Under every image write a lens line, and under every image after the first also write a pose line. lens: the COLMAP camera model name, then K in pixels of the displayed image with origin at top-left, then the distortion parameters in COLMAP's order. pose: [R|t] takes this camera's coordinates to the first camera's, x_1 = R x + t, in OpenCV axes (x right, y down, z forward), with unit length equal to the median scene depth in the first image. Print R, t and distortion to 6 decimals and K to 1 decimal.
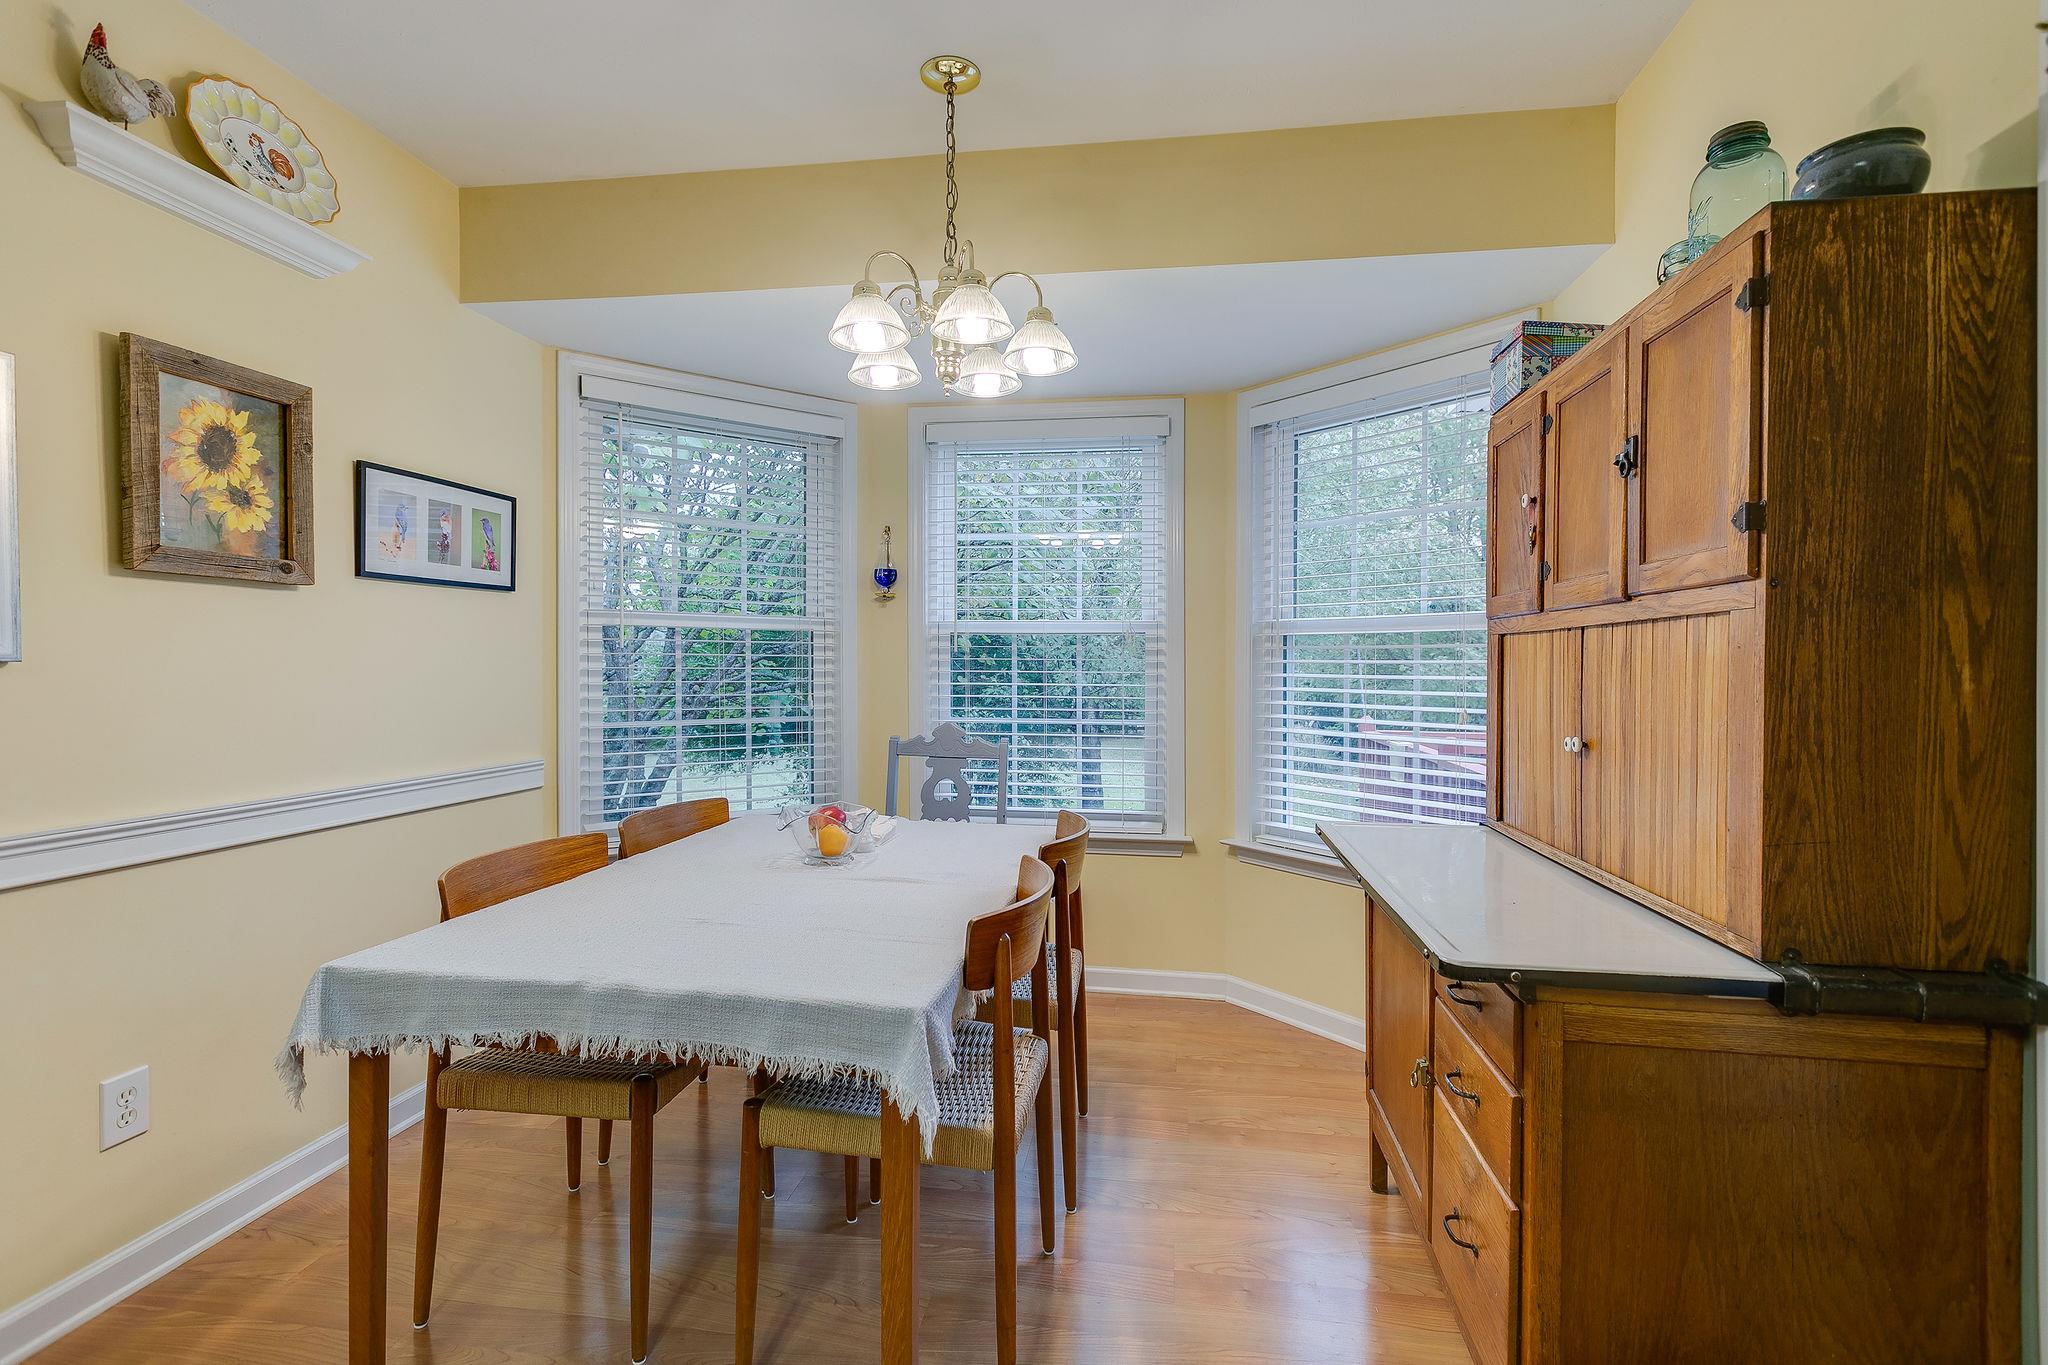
lens RADIAL K [[951.9, 0, 1036.6], [0, 951.9, 682.2], [0, 0, 1]] dist [0.000082, 0.000312]
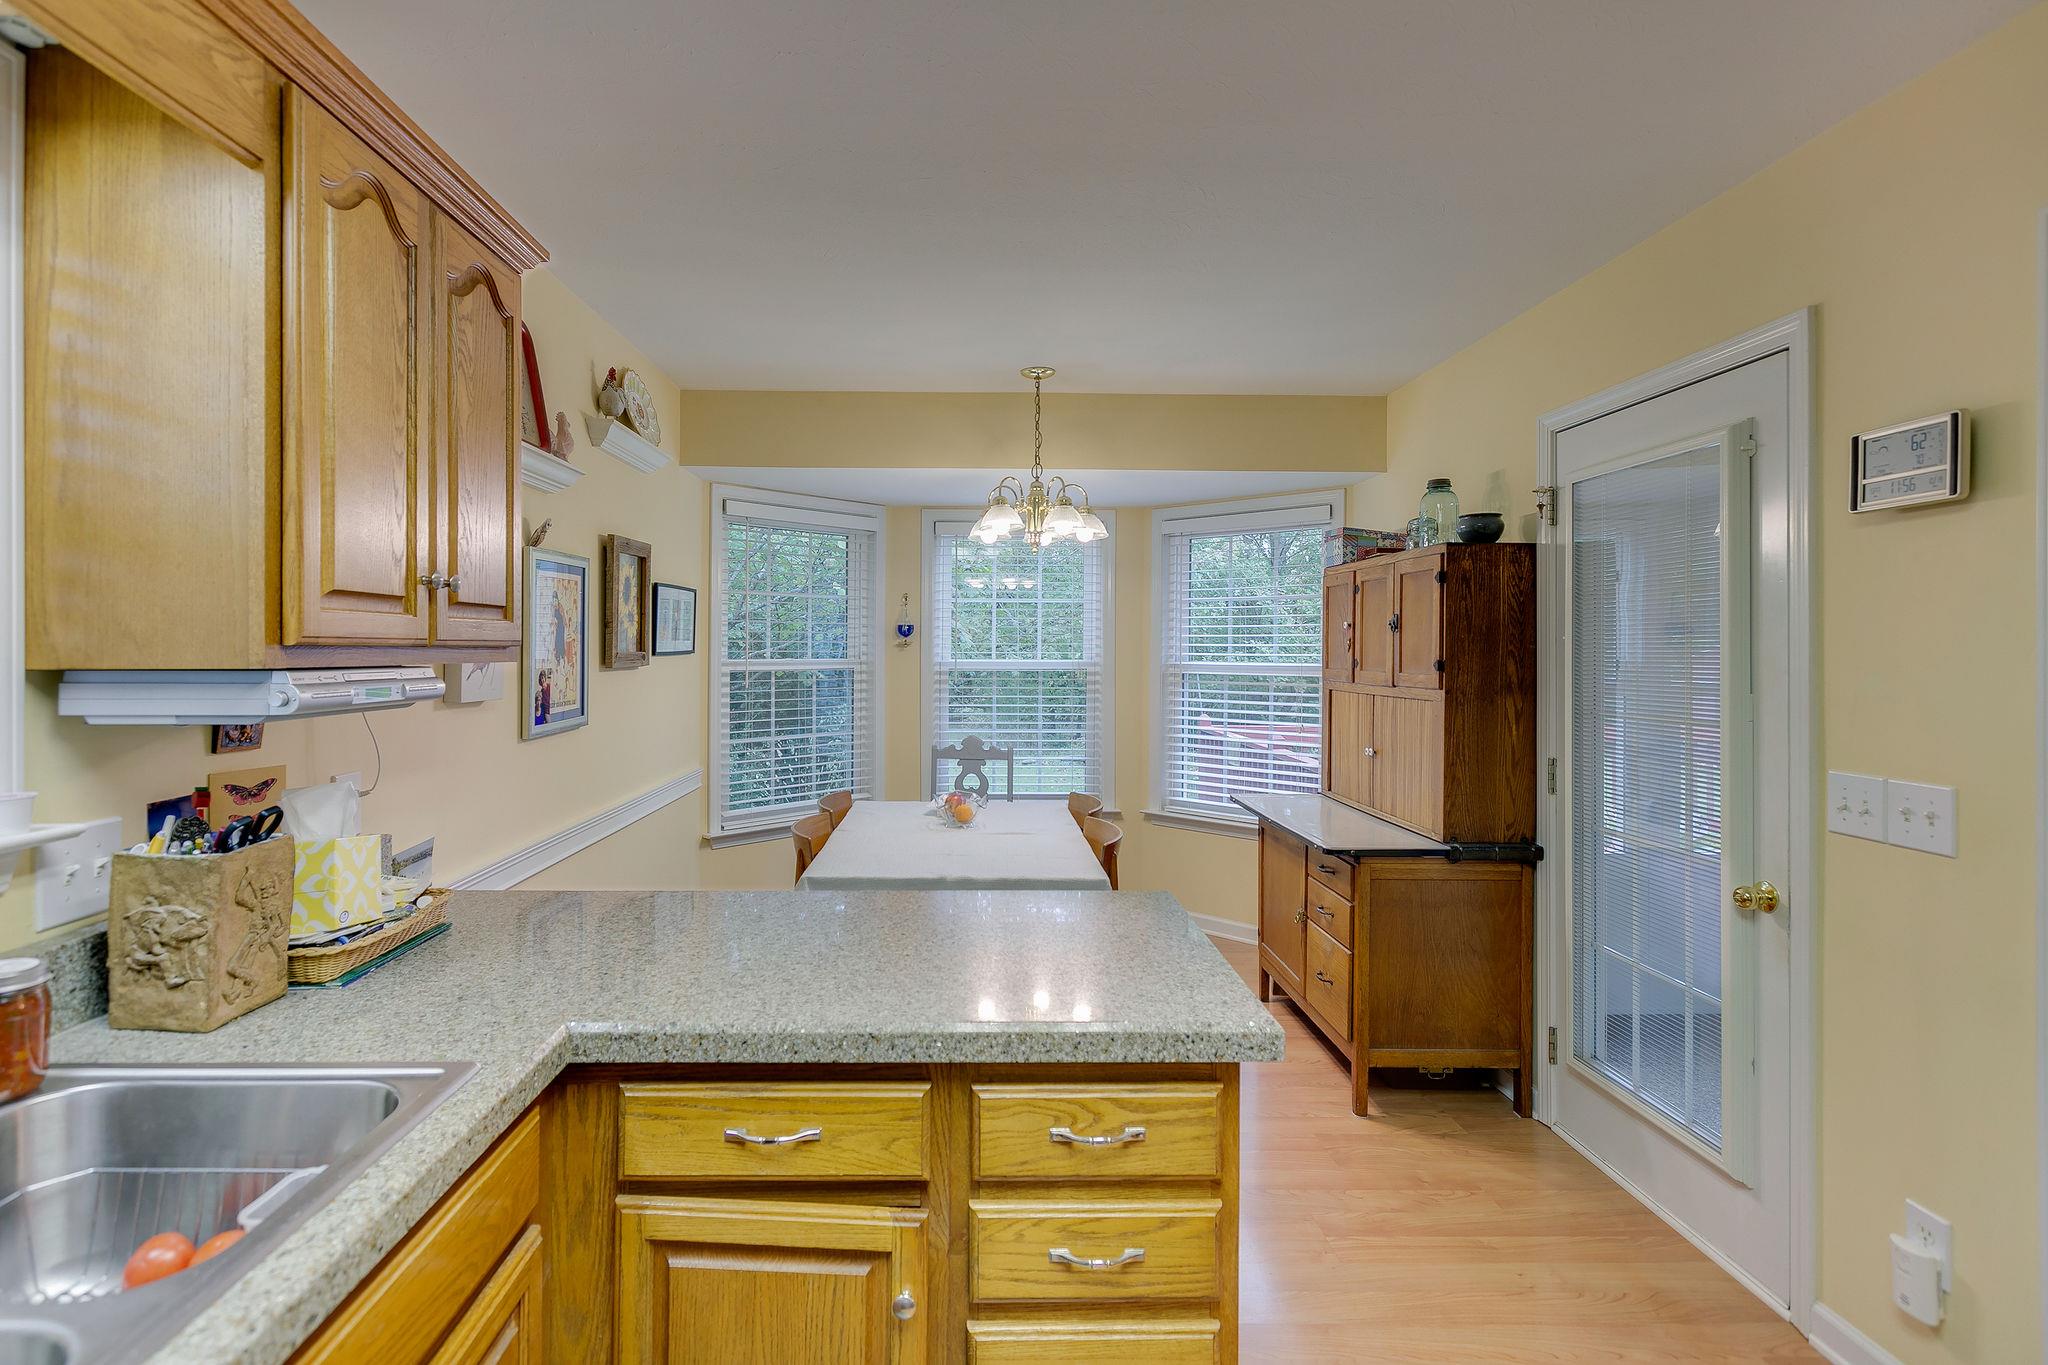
lens RADIAL K [[951.9, 0, 1006.2], [0, 951.9, 681.4], [0, 0, 1]] dist [0.000082, 0.000312]
pose [[0.985308, -0.007277, 0.170631, -0.554021], [0.004808, 0.999878, 0.014875, -0.120917], [-0.170719, -0.013836, 0.985223, -0.880634]]
